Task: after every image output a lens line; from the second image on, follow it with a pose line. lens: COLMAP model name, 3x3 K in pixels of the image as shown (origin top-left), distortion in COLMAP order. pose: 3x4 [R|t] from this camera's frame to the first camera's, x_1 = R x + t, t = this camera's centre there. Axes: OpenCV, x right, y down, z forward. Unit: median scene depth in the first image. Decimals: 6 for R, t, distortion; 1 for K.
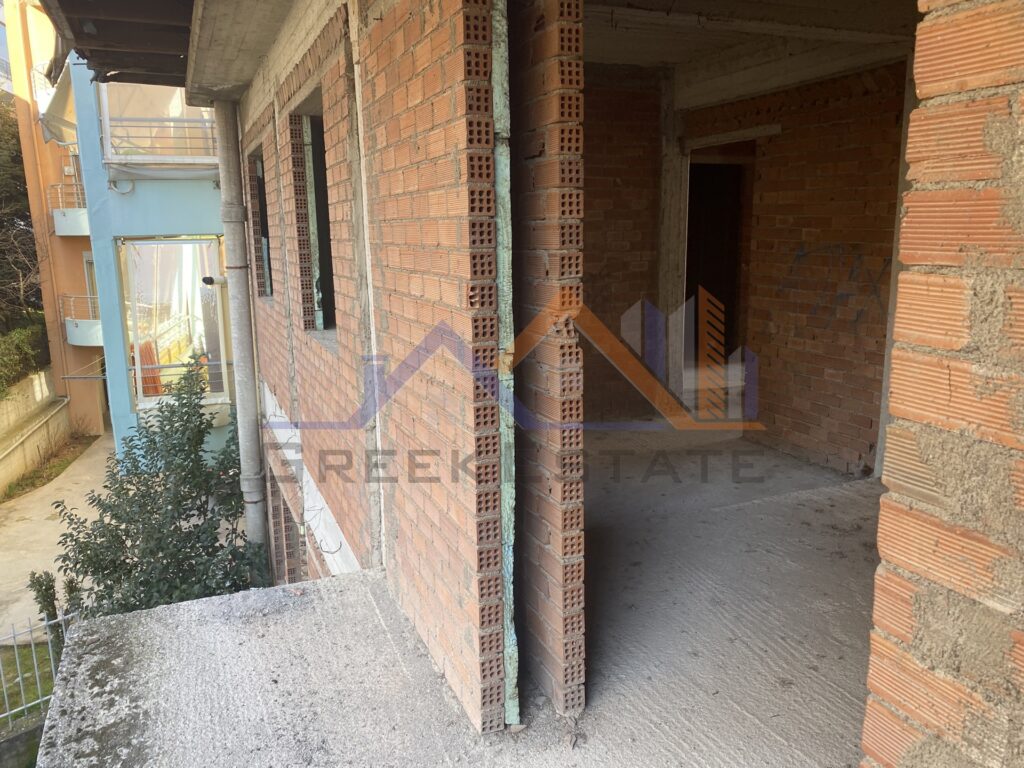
lens RADIAL K [[771.1, 0, 500.5], [0, 771.1, 379.3], [0, 0, 1]] dist [0.032505, -0.034487]
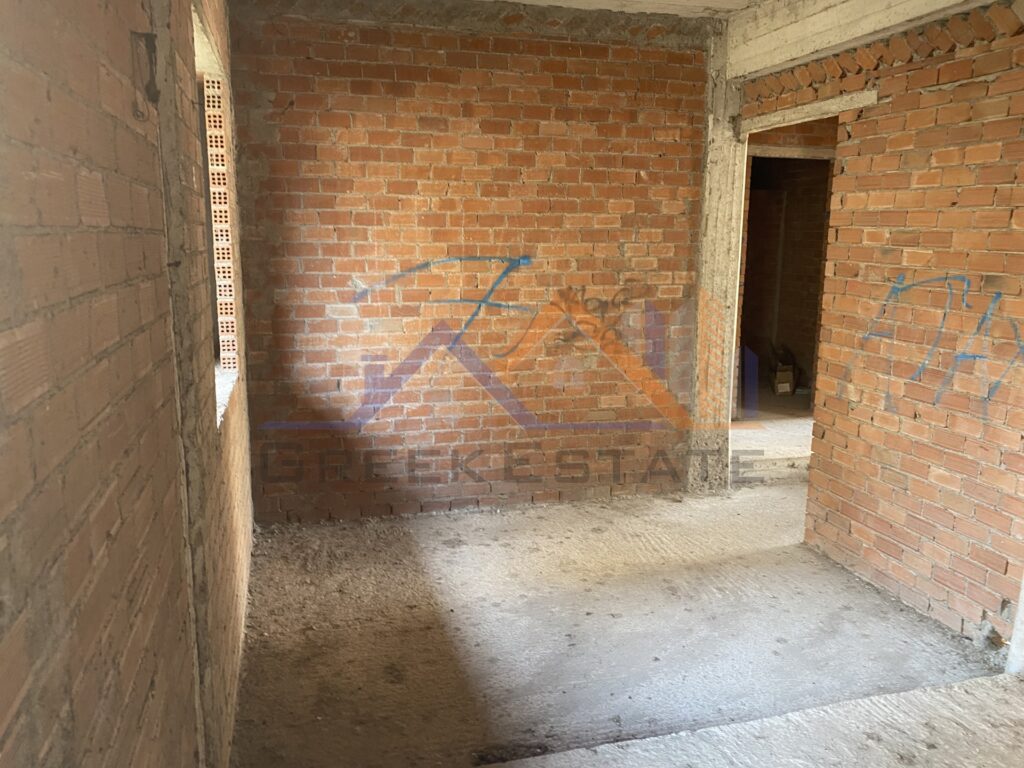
lens RADIAL K [[771.1, 0, 500.5], [0, 771.1, 379.3], [0, 0, 1]] dist [0.032505, -0.034487]
pose [[0.992353, 0.044740, -0.115036, 0.127369], [-0.045587, 0.998949, -0.004733, -0.063011], [0.114704, 0.009941, 0.993350, 0.300469]]
